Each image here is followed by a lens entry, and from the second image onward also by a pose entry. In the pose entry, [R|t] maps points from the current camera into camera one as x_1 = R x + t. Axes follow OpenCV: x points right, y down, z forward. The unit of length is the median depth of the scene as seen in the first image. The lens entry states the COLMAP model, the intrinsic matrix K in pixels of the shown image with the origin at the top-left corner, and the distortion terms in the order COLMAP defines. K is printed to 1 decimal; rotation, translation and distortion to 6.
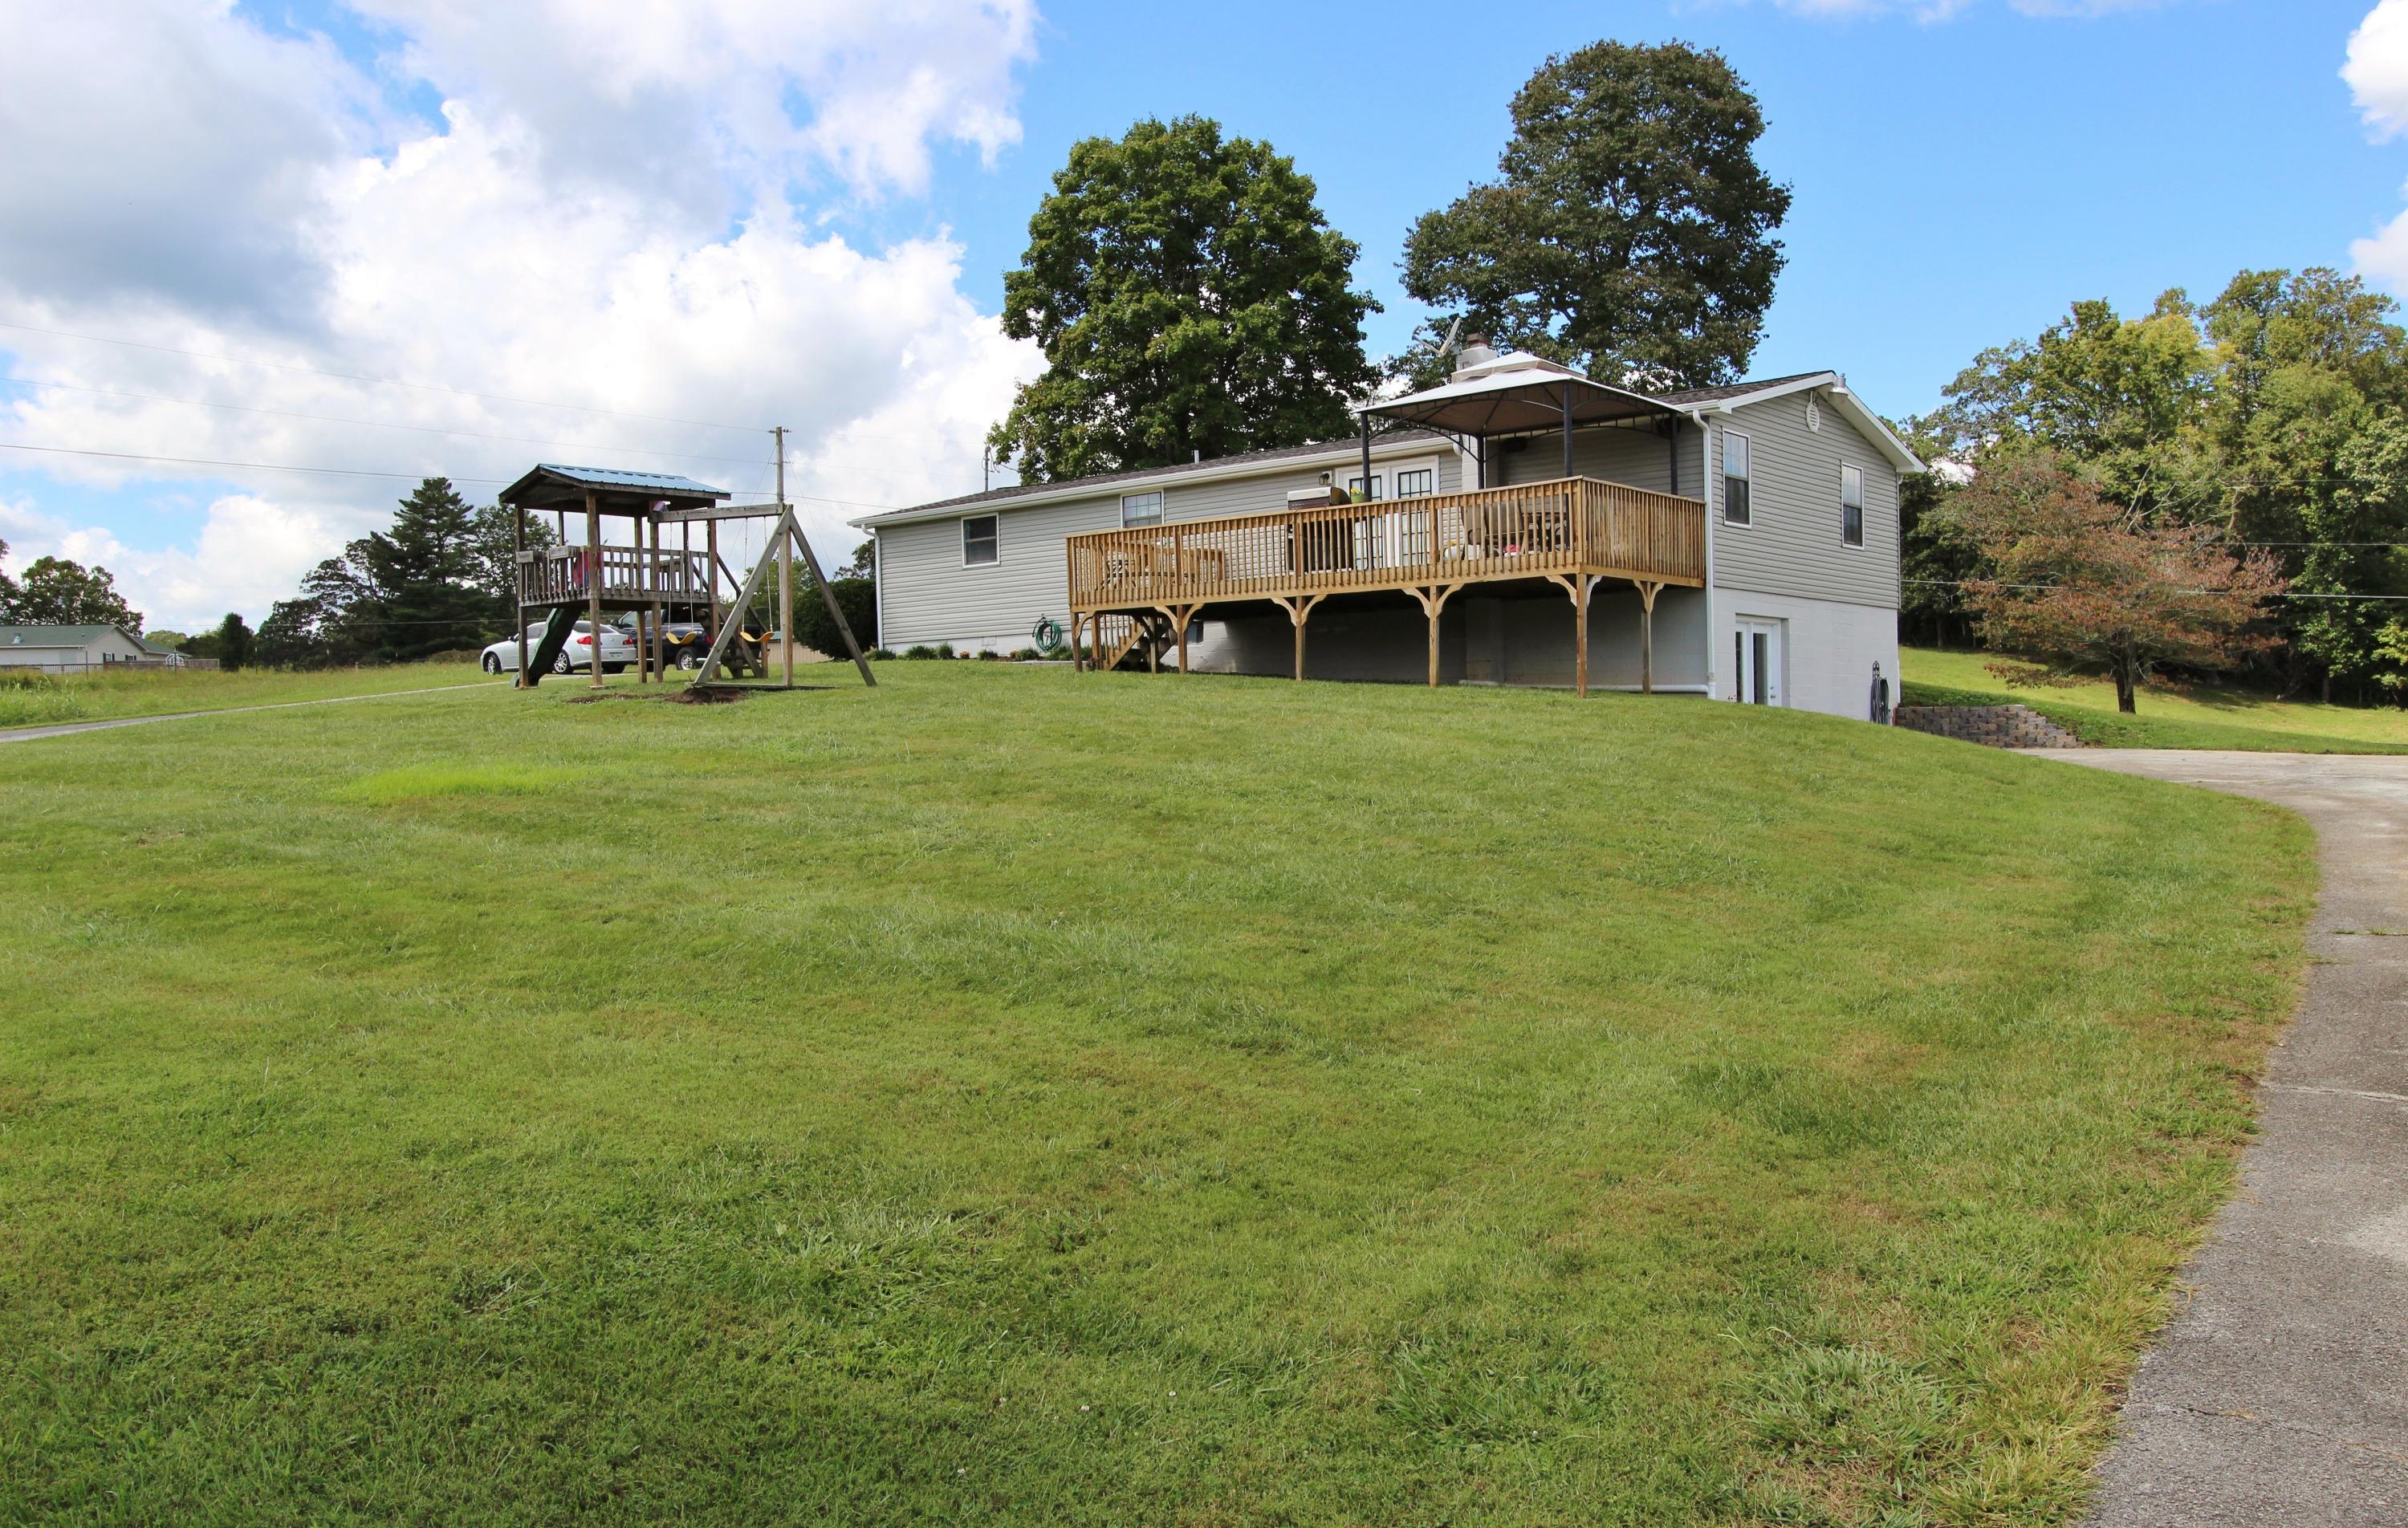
lens RADIAL K [[1717.6, 0, 1200.8], [0, 1717.6, 714.5], [0, 0, 1]] dist [0.016107, 0.005709]
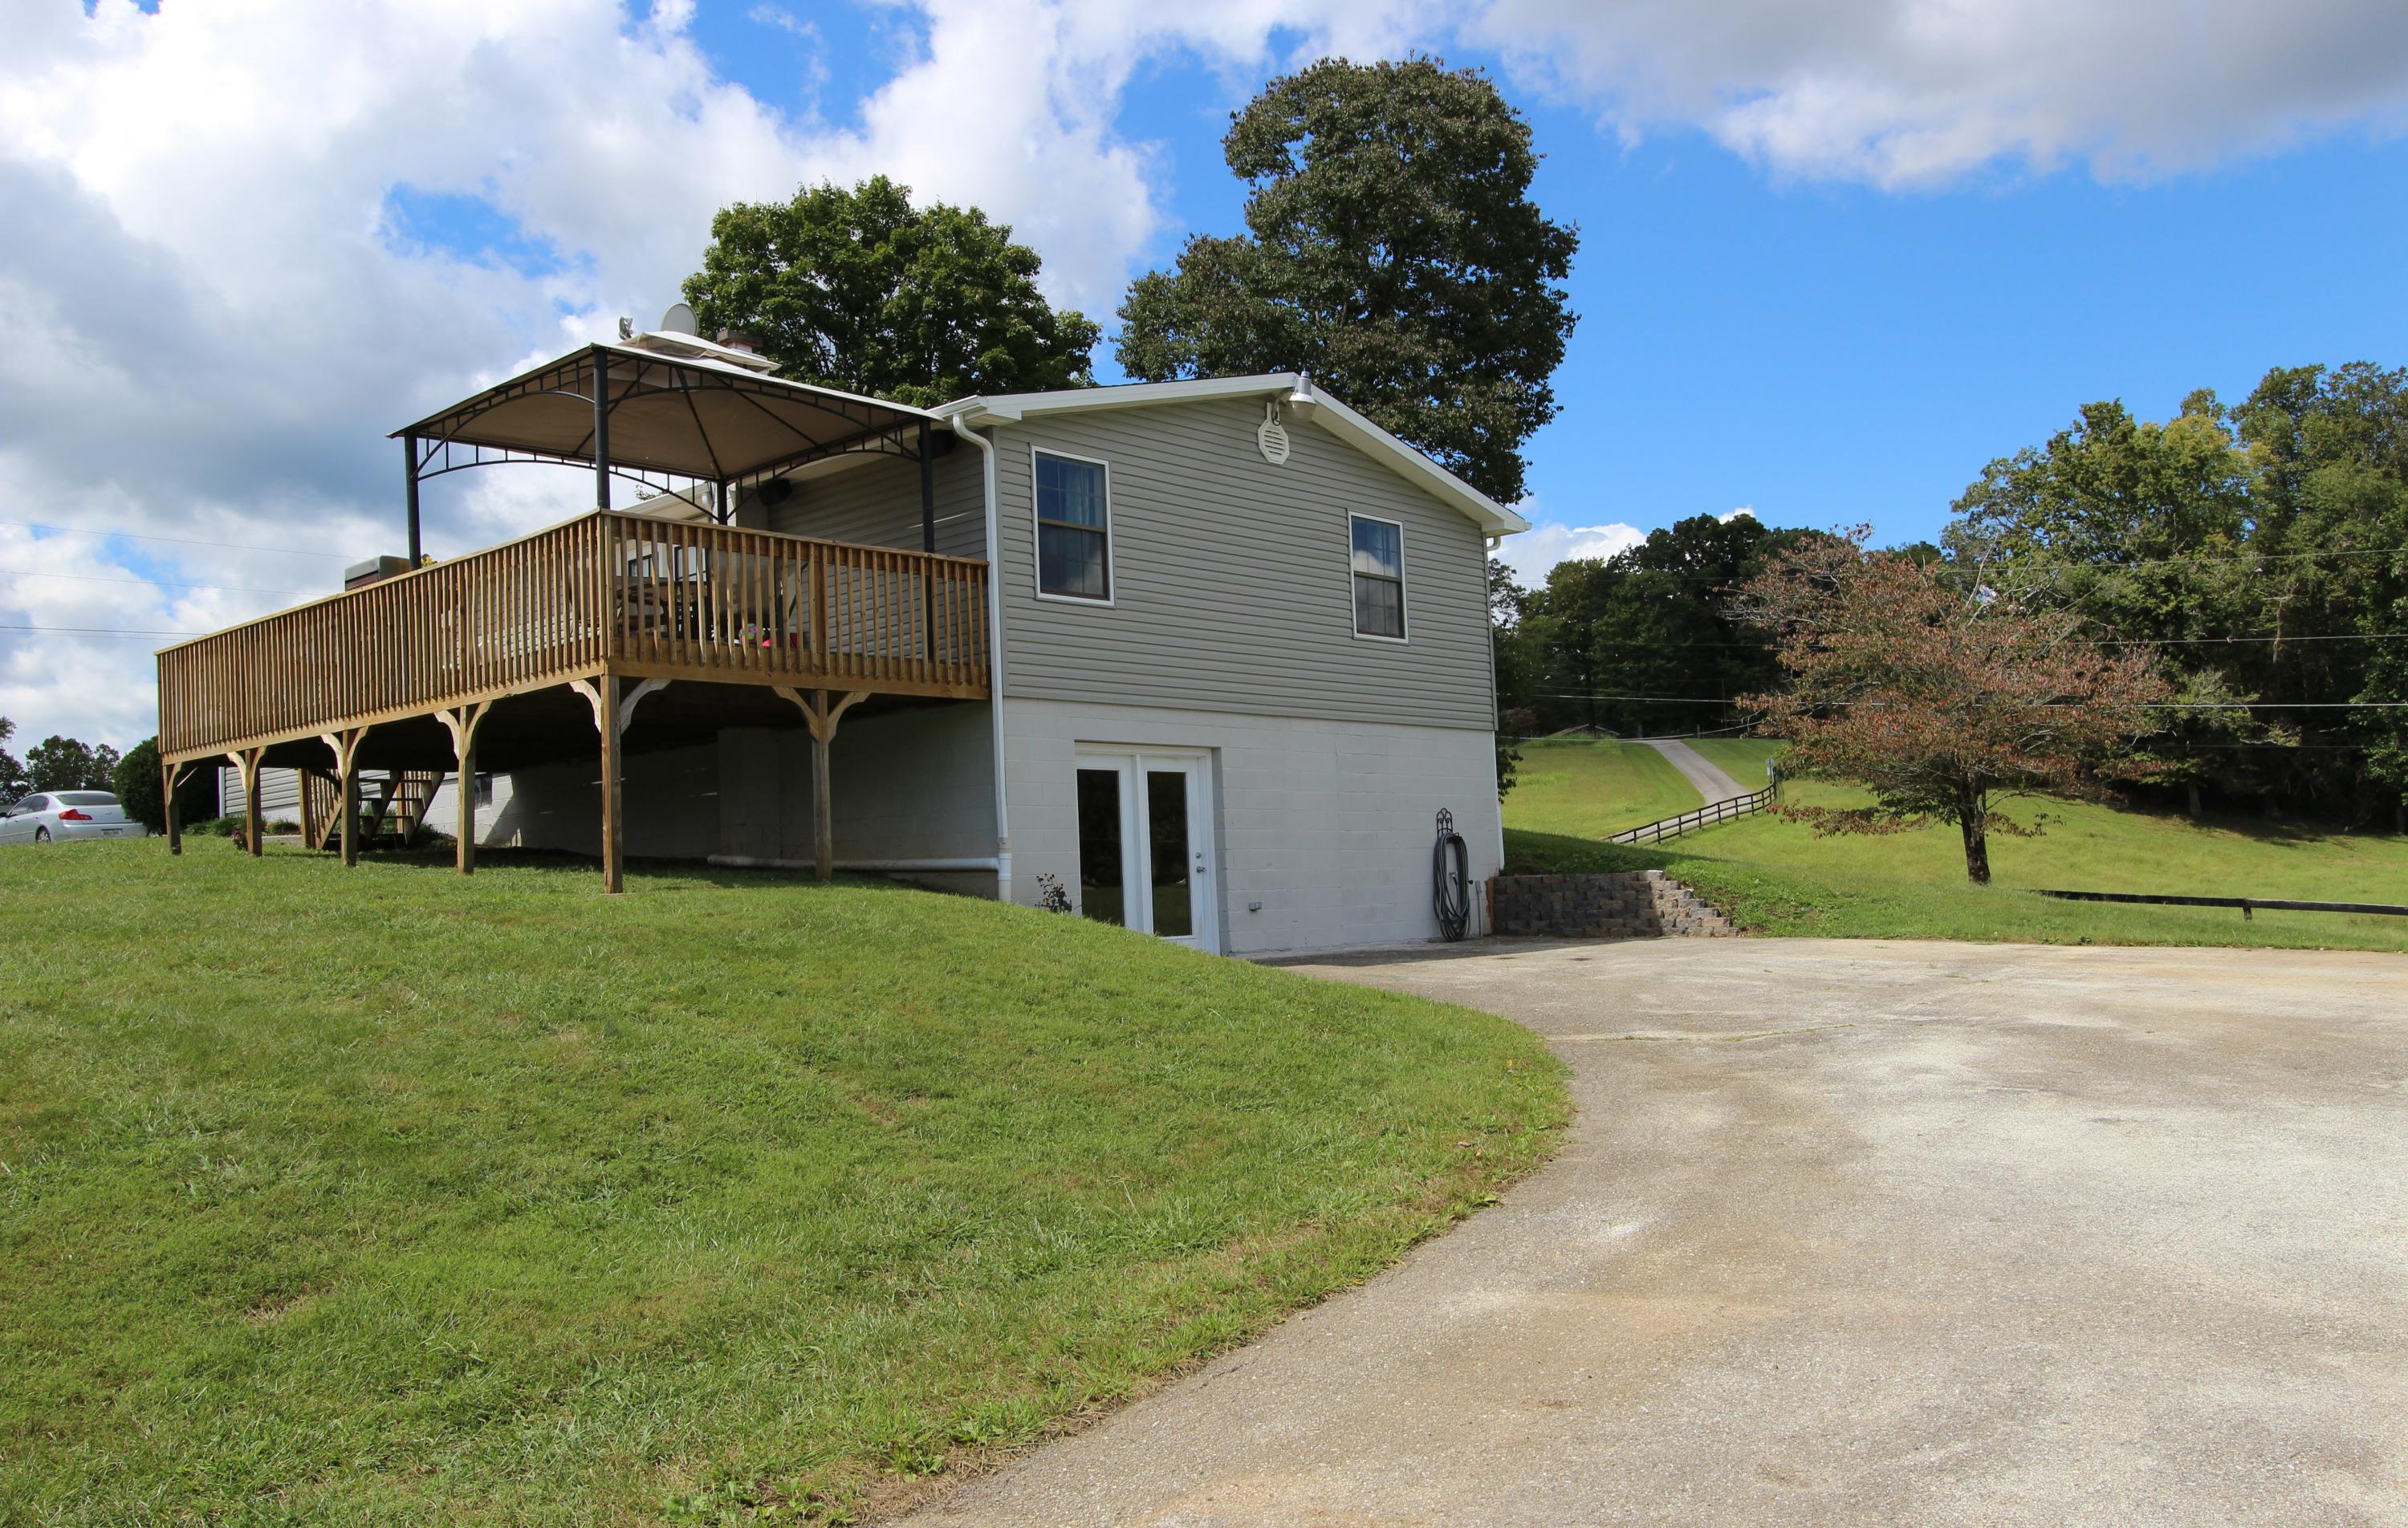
lens RADIAL K [[1717.6, 0, 1200.8], [0, 1717.6, 714.5], [0, 0, 1]] dist [0.016107, 0.005709]
pose [[0.998580, -0.025774, -0.046626, 0.074108], [0.021569, 0.995838, -0.088548, -0.002344], [0.048714, 0.087417, 0.994980, 0.073556]]
